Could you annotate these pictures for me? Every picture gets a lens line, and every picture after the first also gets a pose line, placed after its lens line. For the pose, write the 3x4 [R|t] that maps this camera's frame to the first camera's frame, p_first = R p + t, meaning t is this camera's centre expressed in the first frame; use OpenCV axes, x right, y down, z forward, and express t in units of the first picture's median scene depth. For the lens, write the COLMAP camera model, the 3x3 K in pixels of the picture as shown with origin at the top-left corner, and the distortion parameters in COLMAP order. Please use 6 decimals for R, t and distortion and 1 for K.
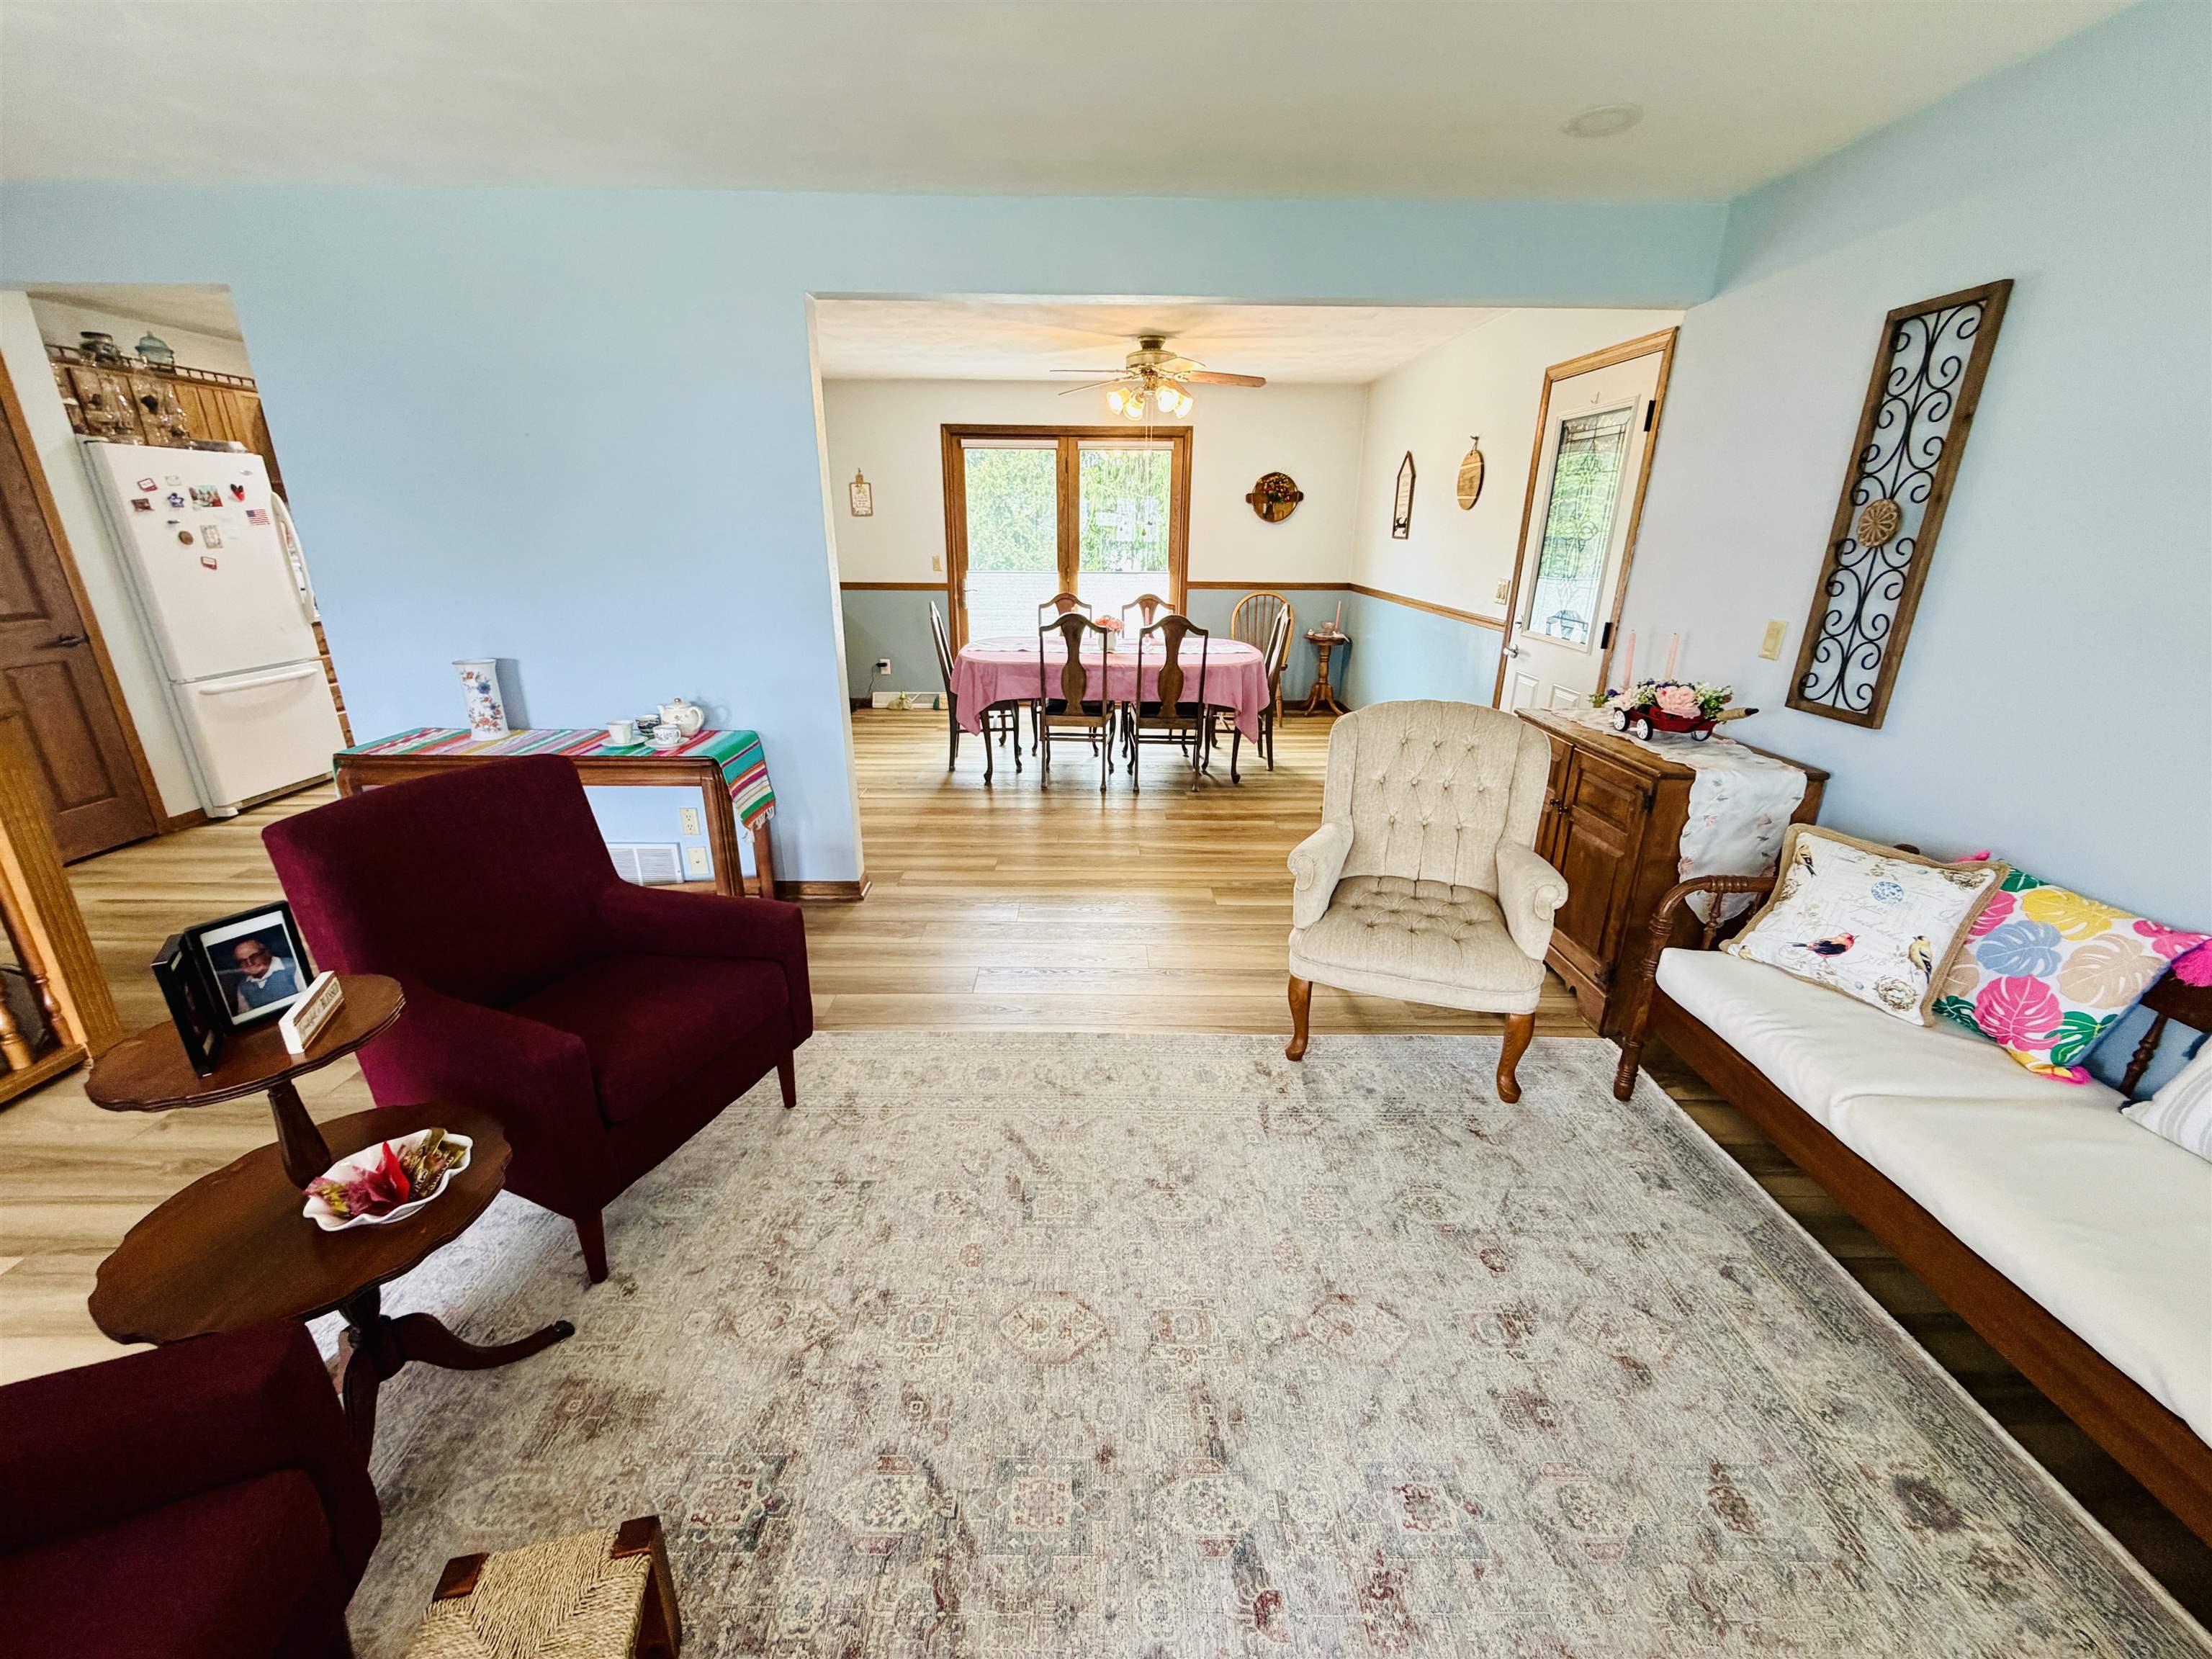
lens RADIAL K [[881.4, 0, 1097.5], [0, 881.4, 827.9], [0, 0, 1]] dist [-0.000282, -0.000039]
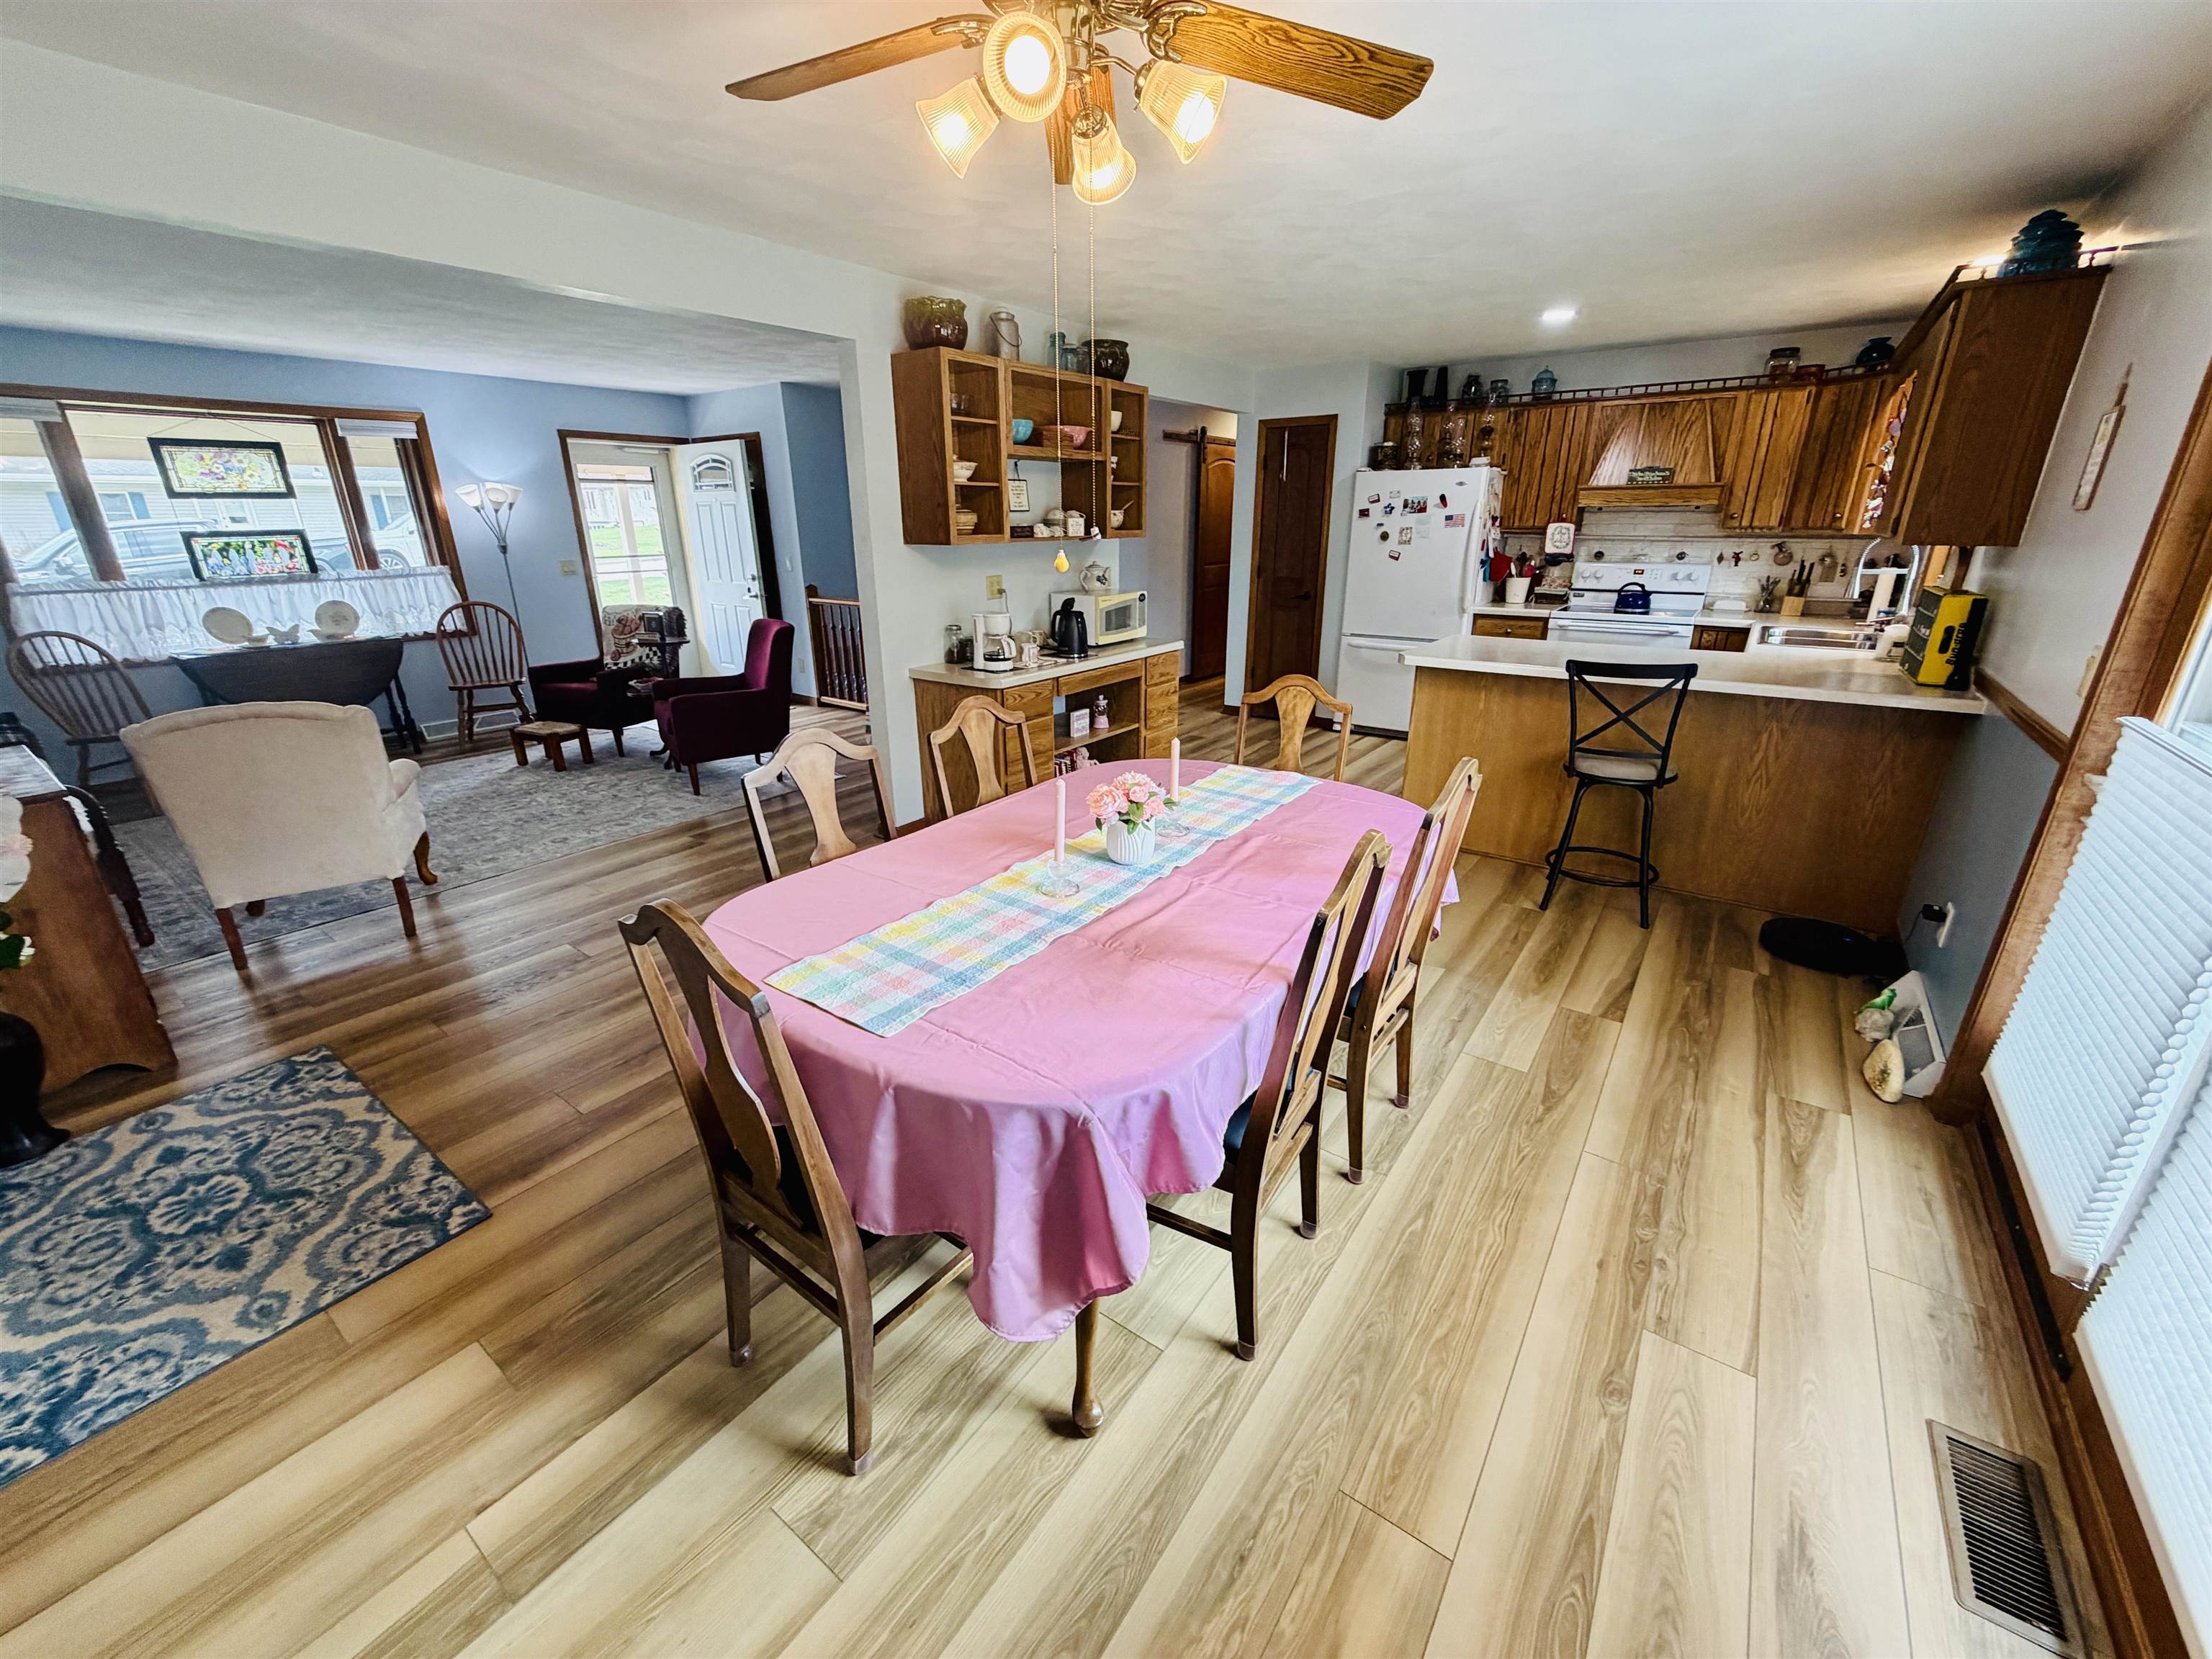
lens RADIAL K [[881.4, 0, 1097.4], [0, 881.4, 828.5], [0, 0, 1]] dist [-0.000282, -0.000039]
pose [[-0.597287, 0.263210, -0.757607, 0.457701], [-0.262133, 0.828671, 0.494561, -0.596167], [0.757980, 0.493989, -0.425959, 1.706825]]
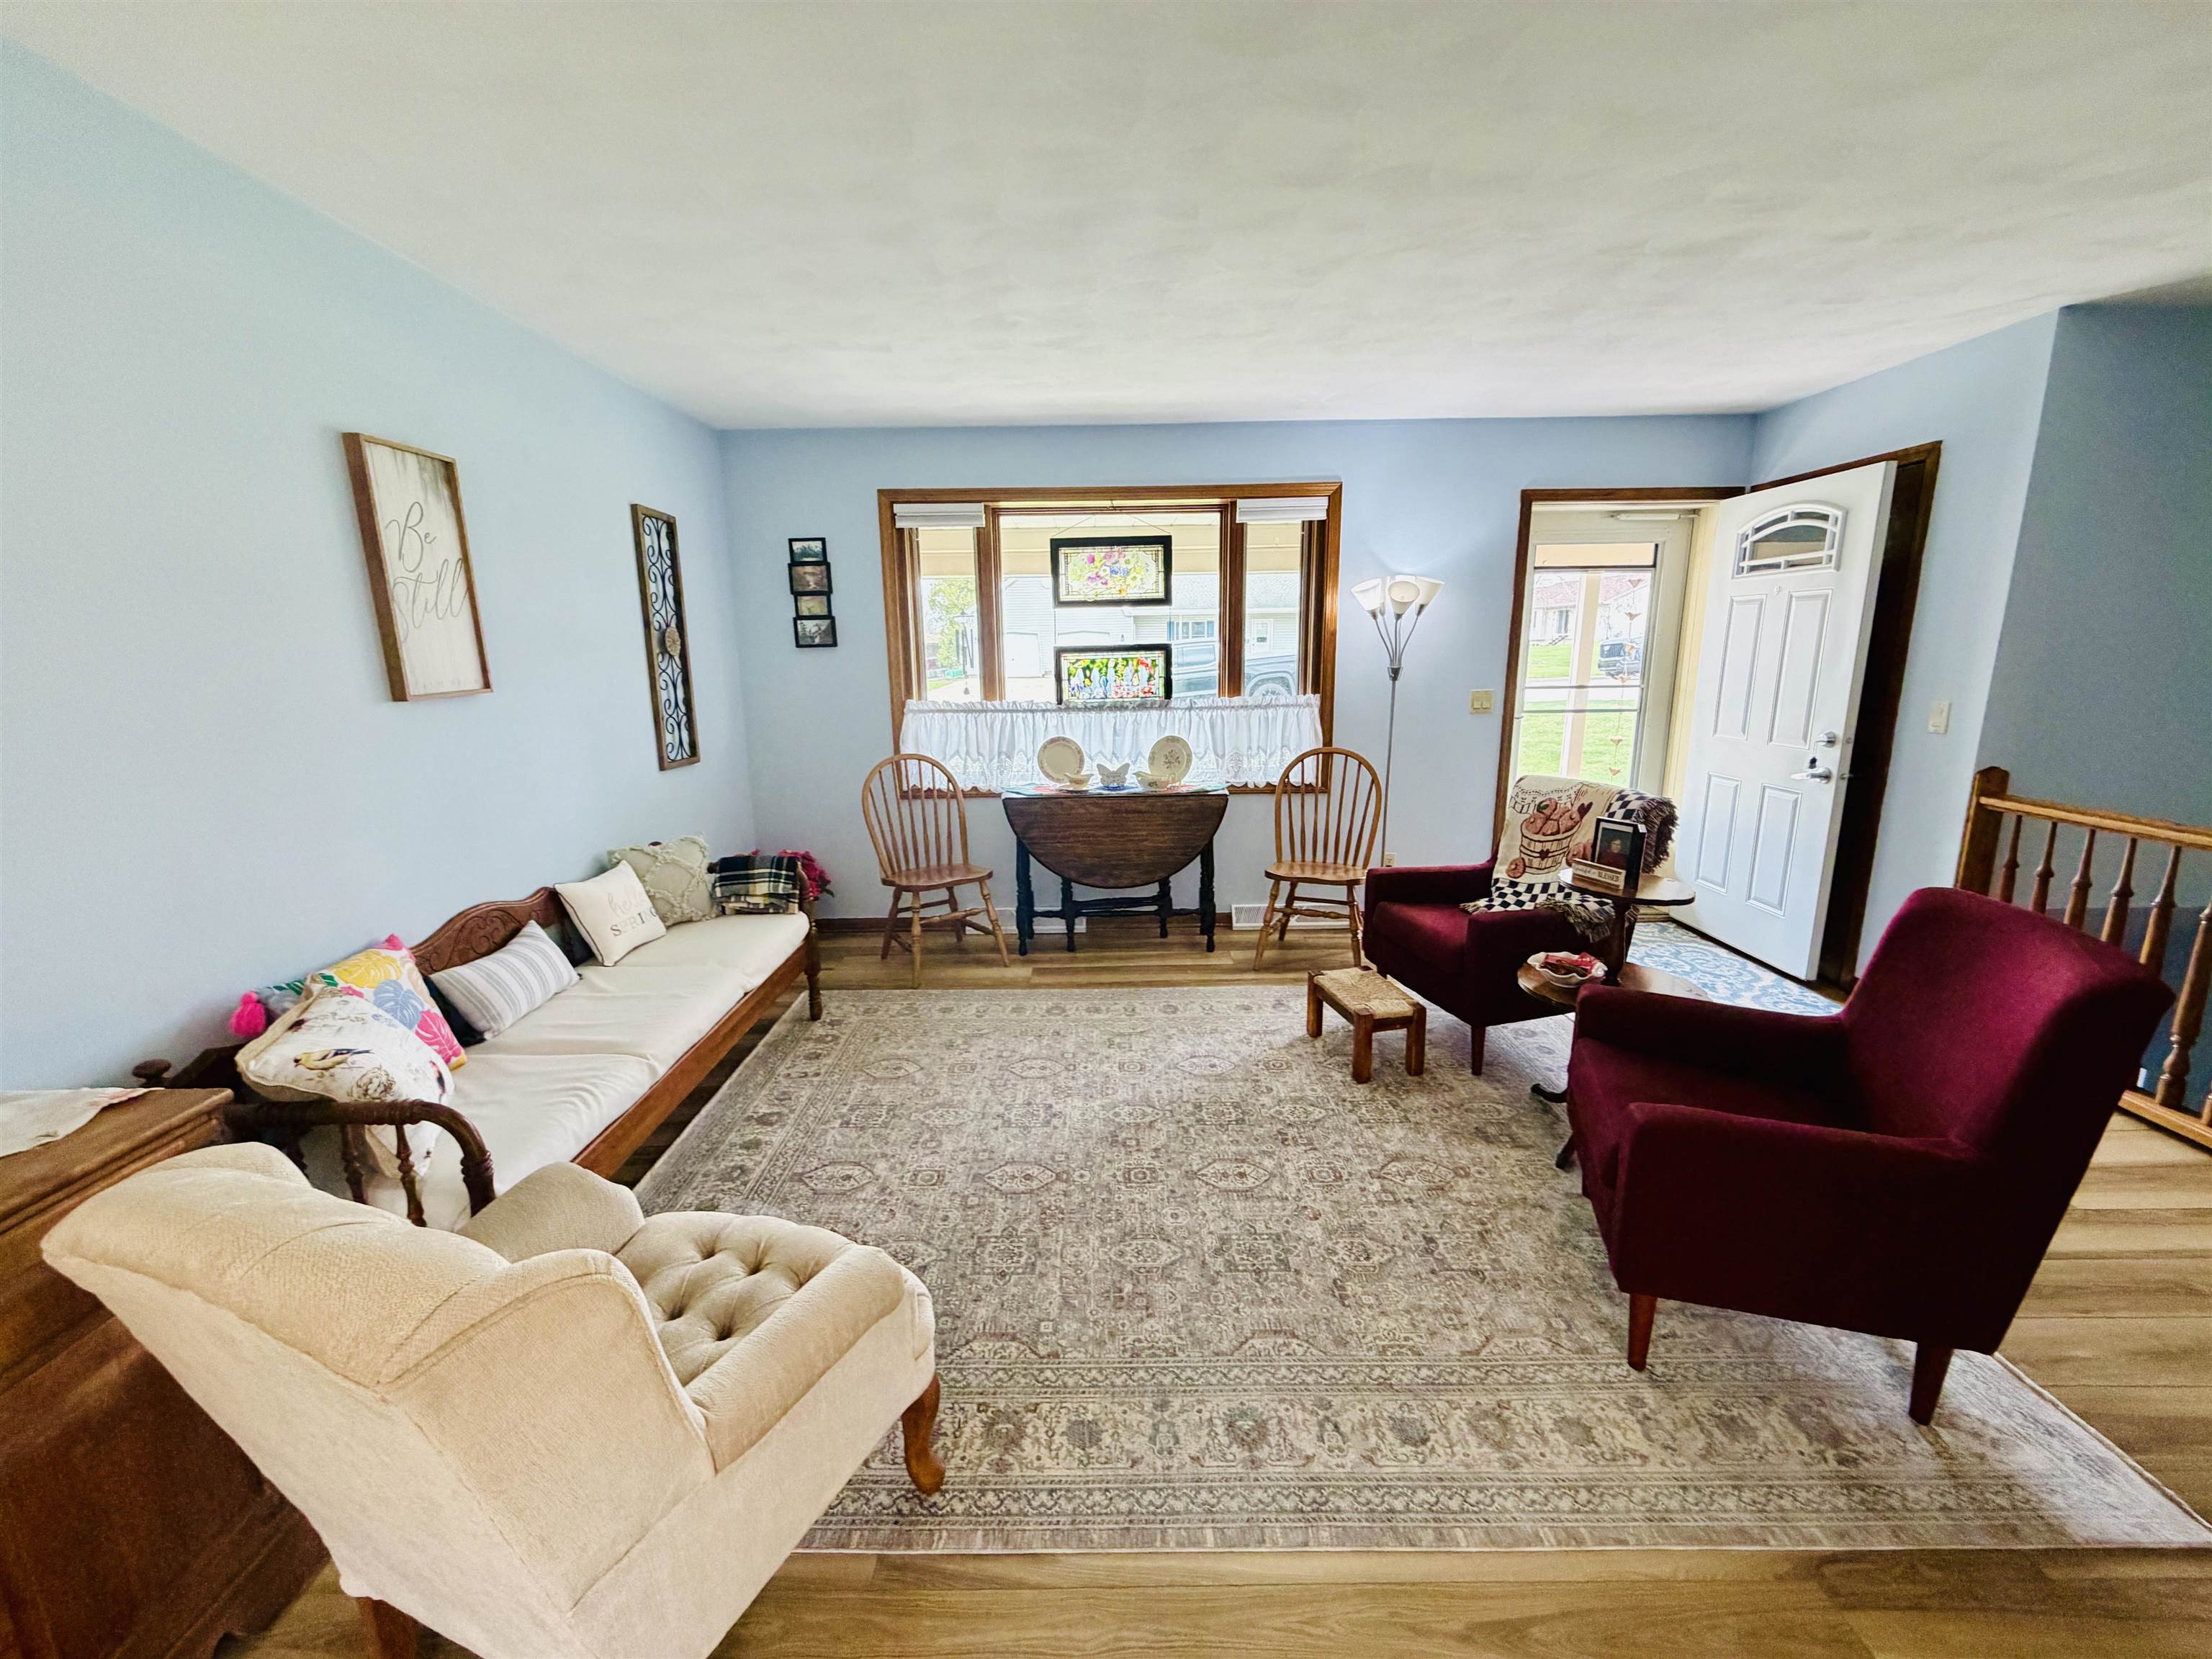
lens RADIAL K [[881.4, 0, 1098.5], [0, 881.4, 828.5], [0, 0, 1]] dist [-0.000282, -0.000039]
pose [[-0.999922, 0.002649, 0.012243, 0.068171], [0.008565, 0.857794, 0.513921, -0.305308], [-0.009140, 0.513986, -0.857750, 0.897319]]
